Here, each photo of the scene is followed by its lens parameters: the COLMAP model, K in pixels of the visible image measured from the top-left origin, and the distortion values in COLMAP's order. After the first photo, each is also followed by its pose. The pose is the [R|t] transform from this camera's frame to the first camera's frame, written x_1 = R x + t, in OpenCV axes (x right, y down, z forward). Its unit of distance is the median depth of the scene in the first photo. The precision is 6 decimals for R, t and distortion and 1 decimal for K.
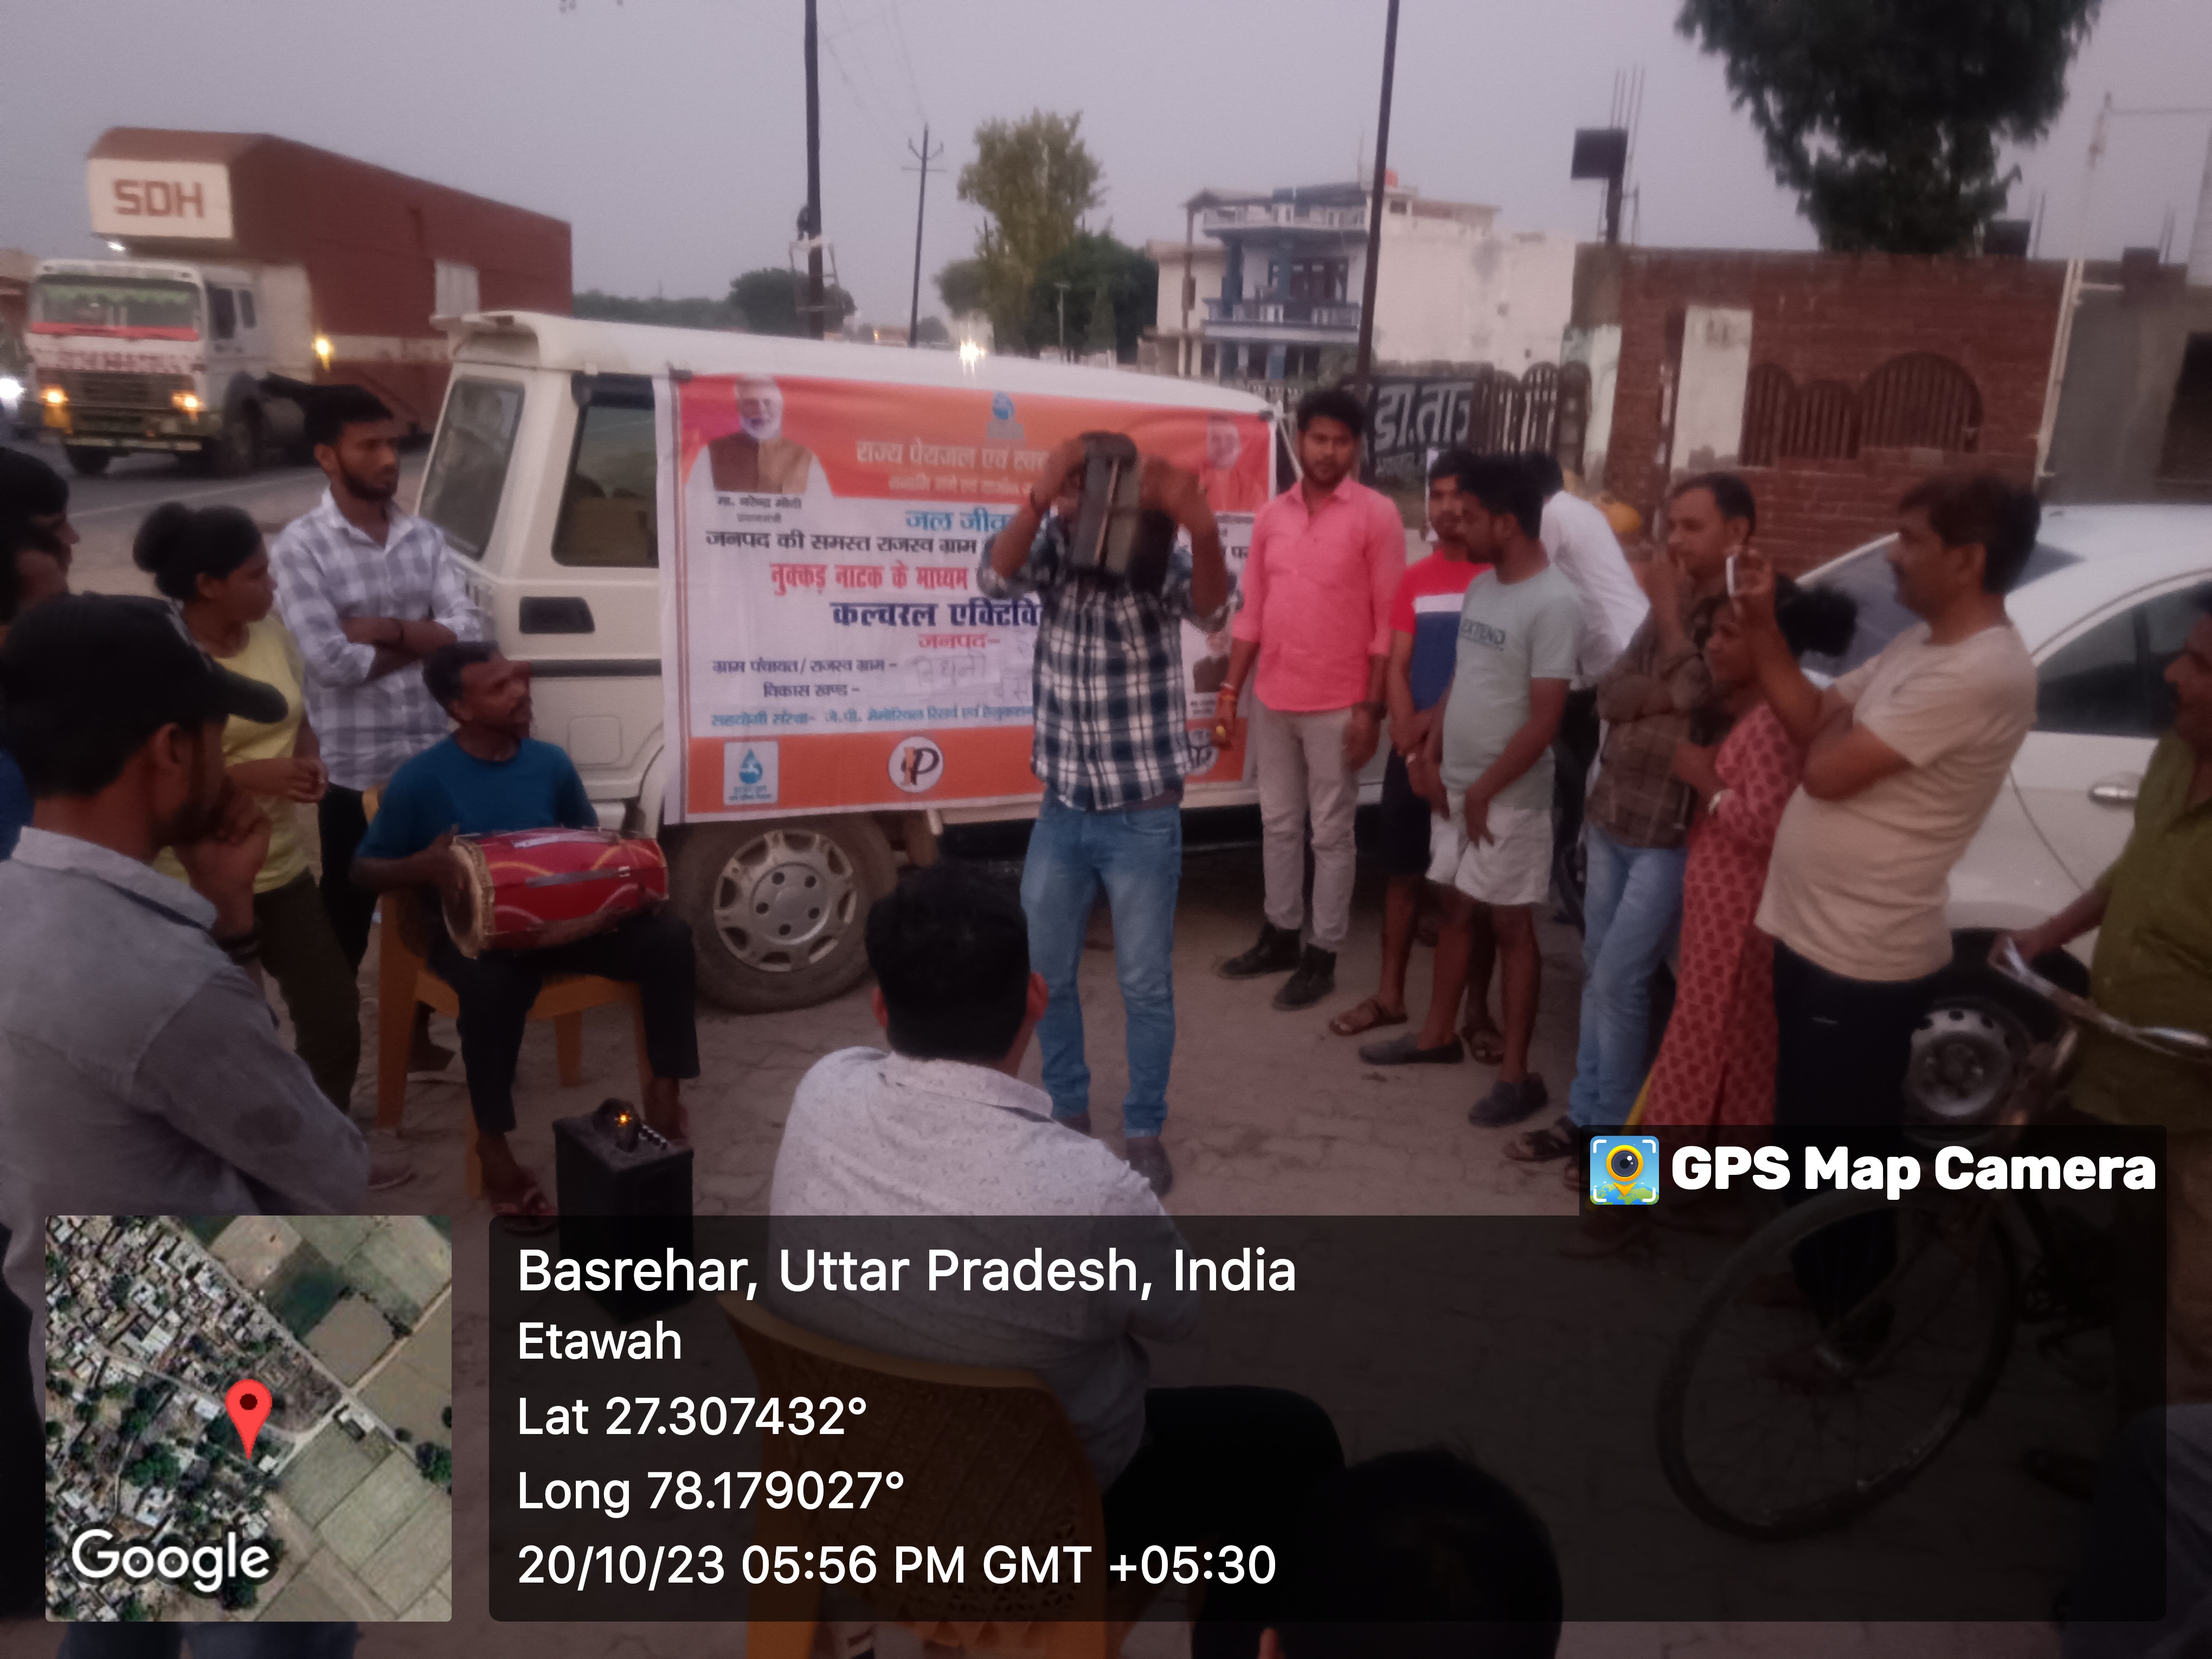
lens RADIAL K [[1732.8, 0, 1118.1], [0, 1732.8, 826.0], [0, 0, 1]] dist [0.073606, -0.123368]
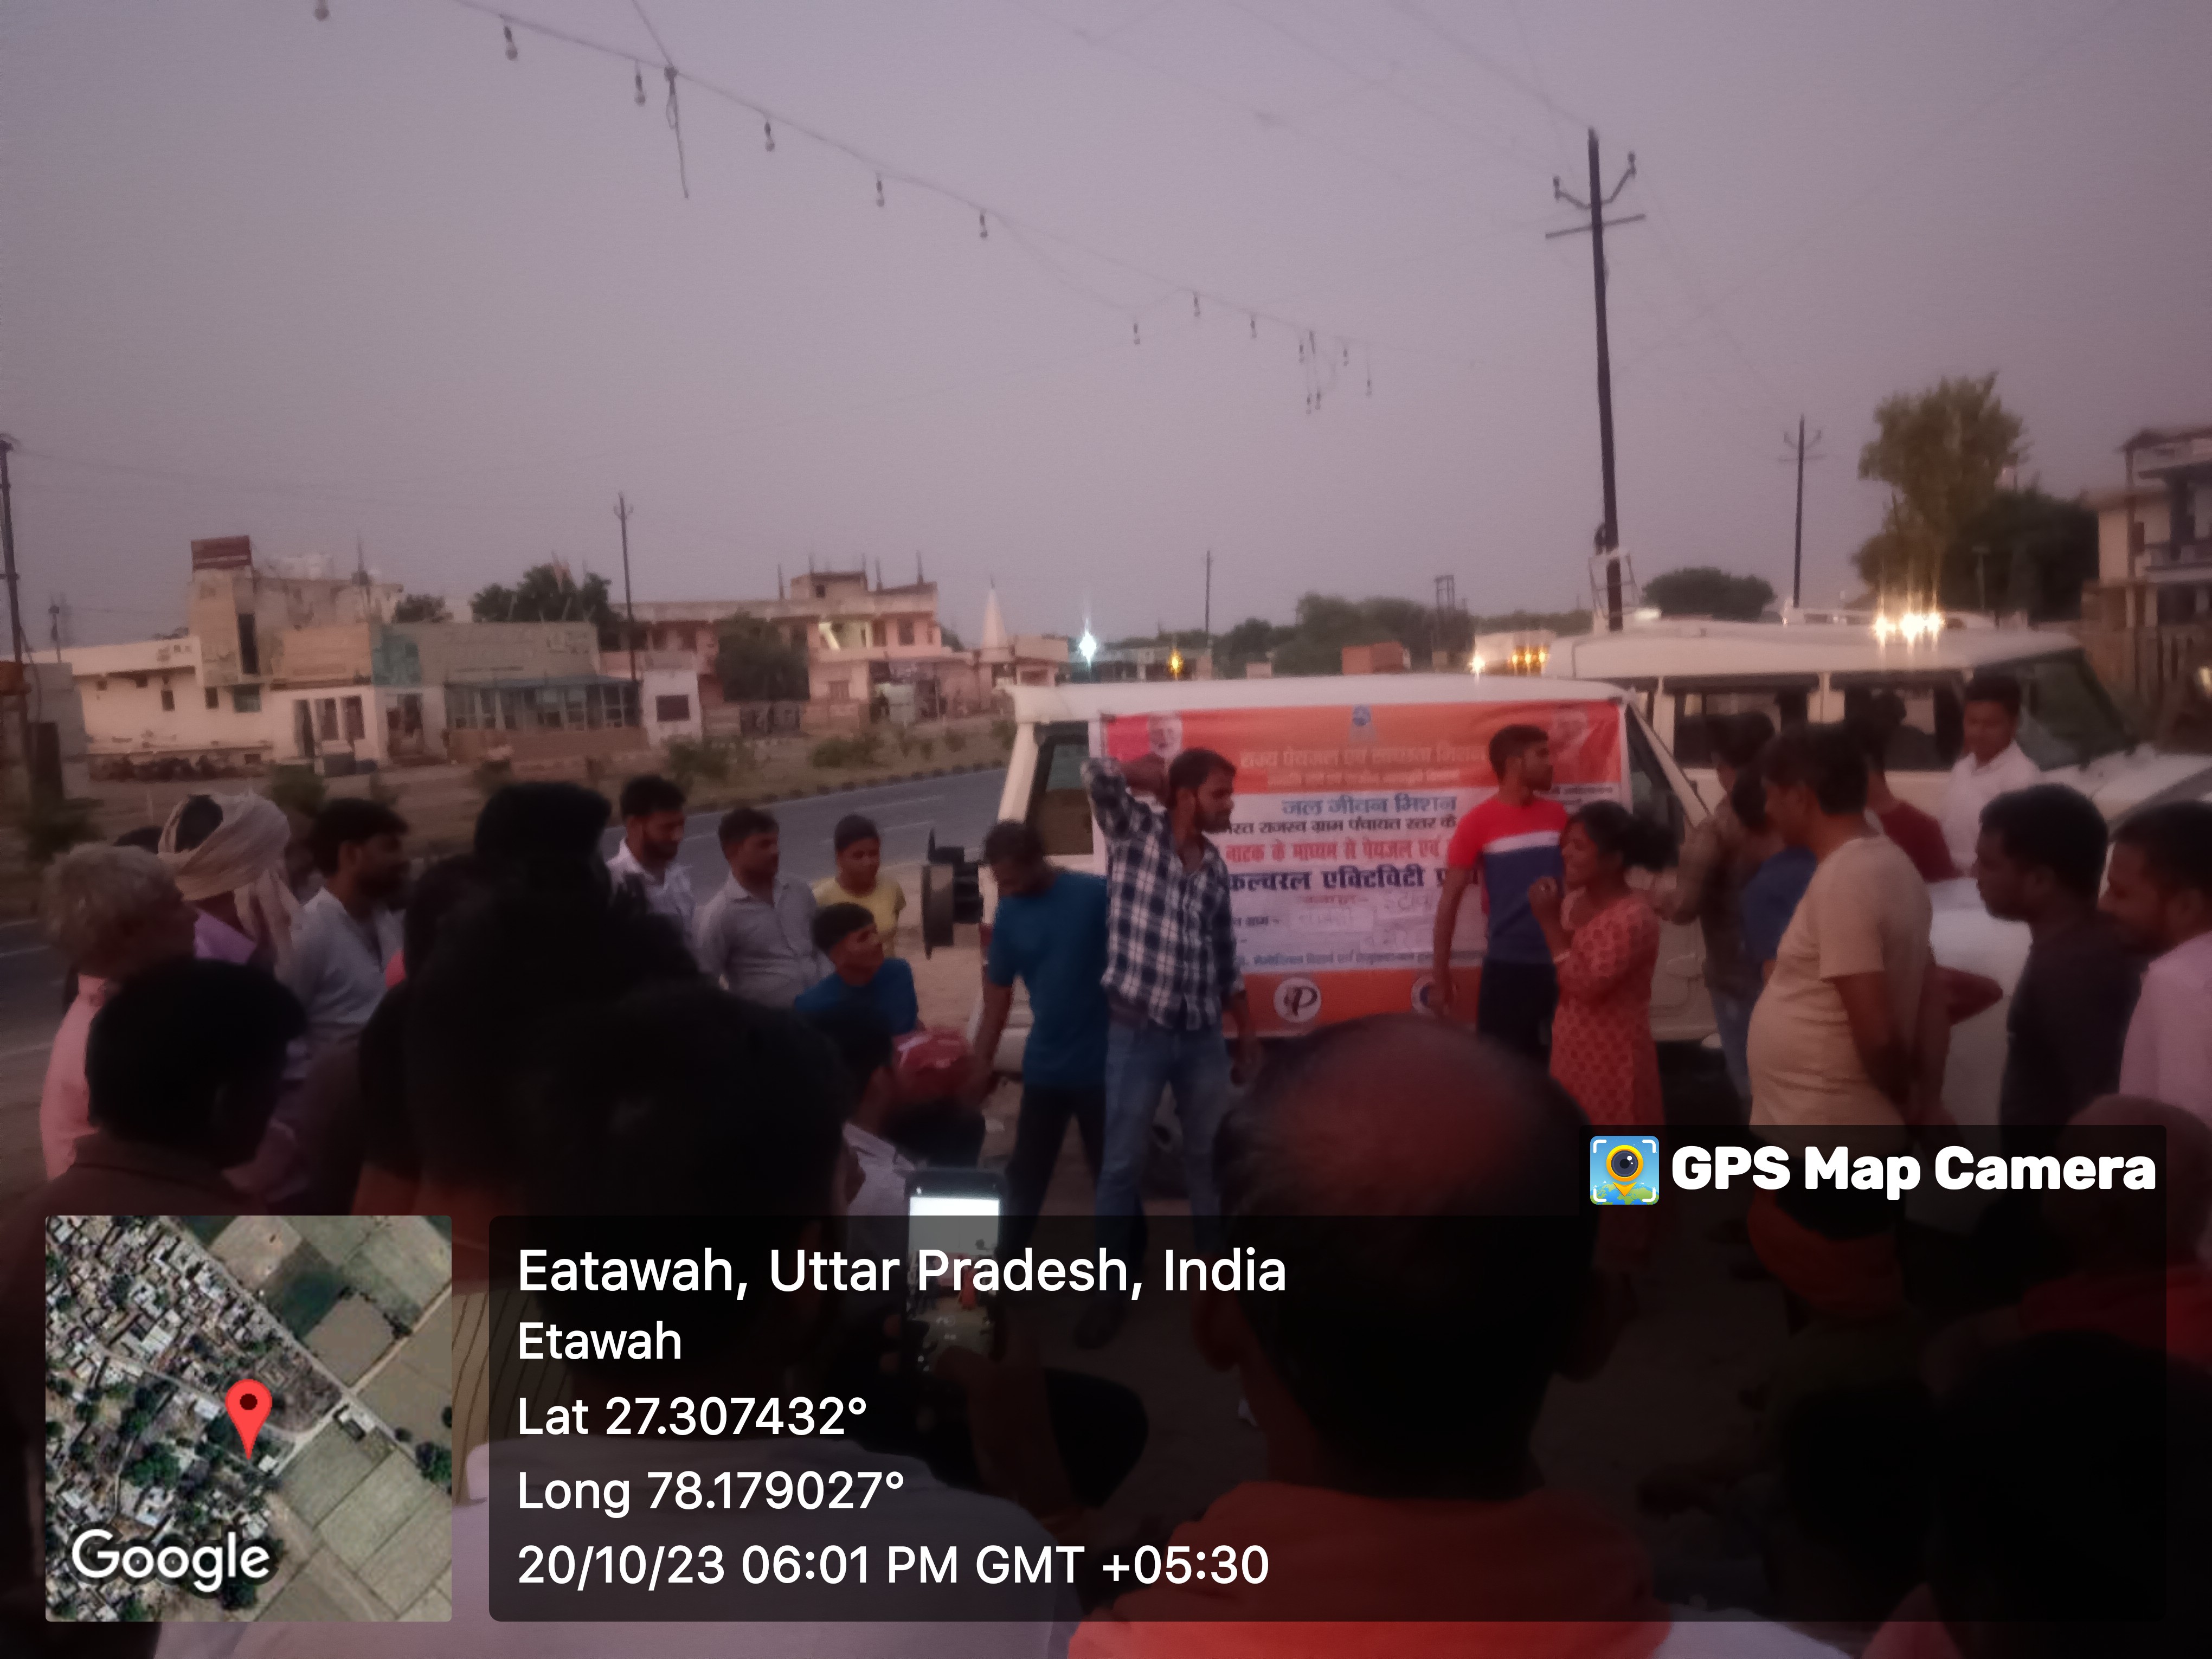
lens RADIAL K [[1732.8, 0, 1131.9], [0, 1732.8, 830.3], [0, 0, 1]] dist [0.073606, -0.123368]
pose [[0.871152, -0.053709, -0.488067, 0.405001], [-0.028675, 0.986738, -0.159767, 0.048441], [0.490175, 0.153177, 0.858059, -0.156300]]
